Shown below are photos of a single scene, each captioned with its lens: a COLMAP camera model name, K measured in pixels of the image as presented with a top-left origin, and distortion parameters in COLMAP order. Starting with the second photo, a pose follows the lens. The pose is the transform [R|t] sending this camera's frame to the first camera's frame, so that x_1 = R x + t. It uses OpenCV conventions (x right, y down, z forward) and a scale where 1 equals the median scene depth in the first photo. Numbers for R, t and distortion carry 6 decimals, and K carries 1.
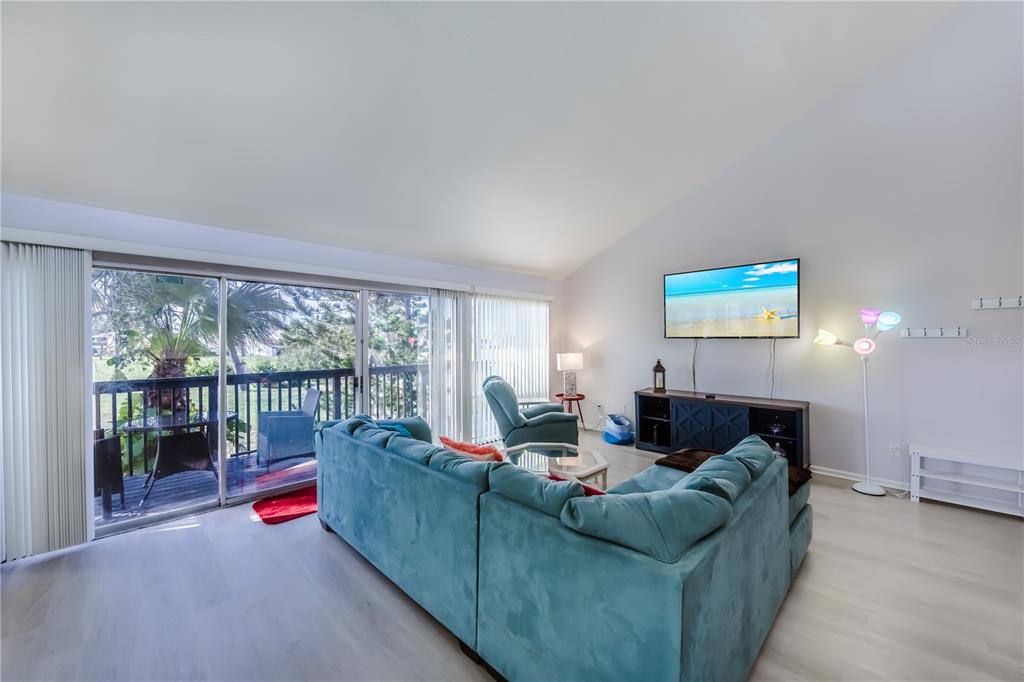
lens RADIAL K [[389.9, 0, 514.2], [0, 389.9, 343.0], [0, 0, 1]] dist [0.010764, -0.006630]
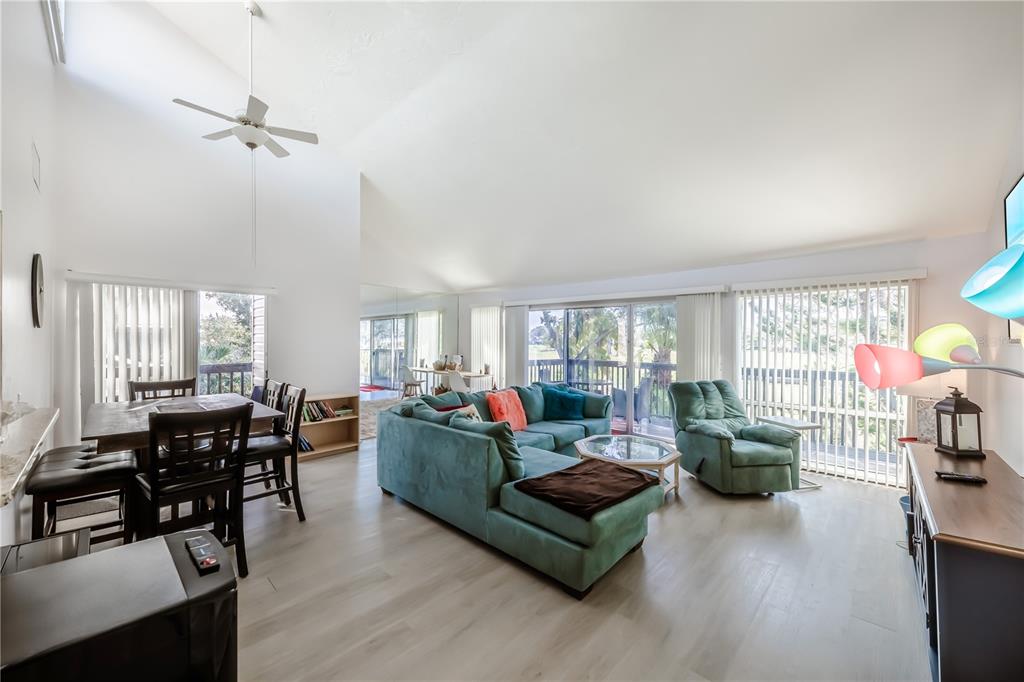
lens RADIAL K [[389.9, 0, 514.2], [0, 389.9, 343.0], [0, 0, 1]] dist [0.010764, -0.006630]
pose [[0.039112, 0.015650, -0.999112, 0.721405], [-0.009421, 0.999839, 0.015293, -0.010346], [0.999190, 0.008815, 0.039253, 0.388350]]
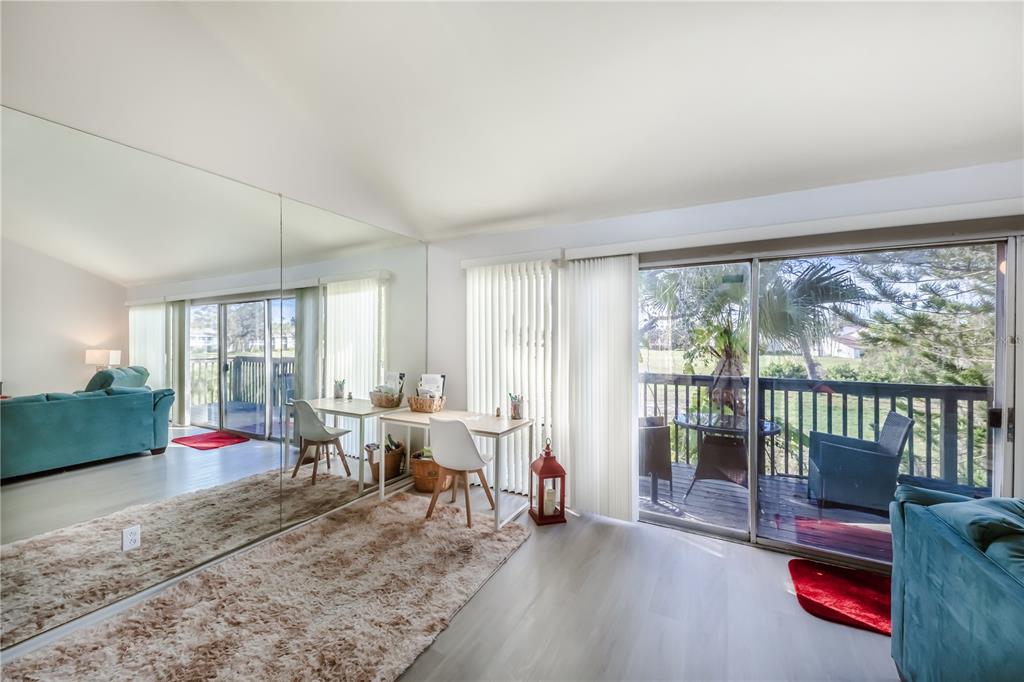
lens RADIAL K [[389.9, 0, 514.2], [0, 389.9, 343.0], [0, 0, 1]] dist [0.010764, -0.006630]
pose [[0.295424, 0.009085, -0.955323, -0.073363], [-0.008473, 0.999940, 0.006889, 0.001829], [0.955329, 0.006059, 0.295484, 0.173840]]
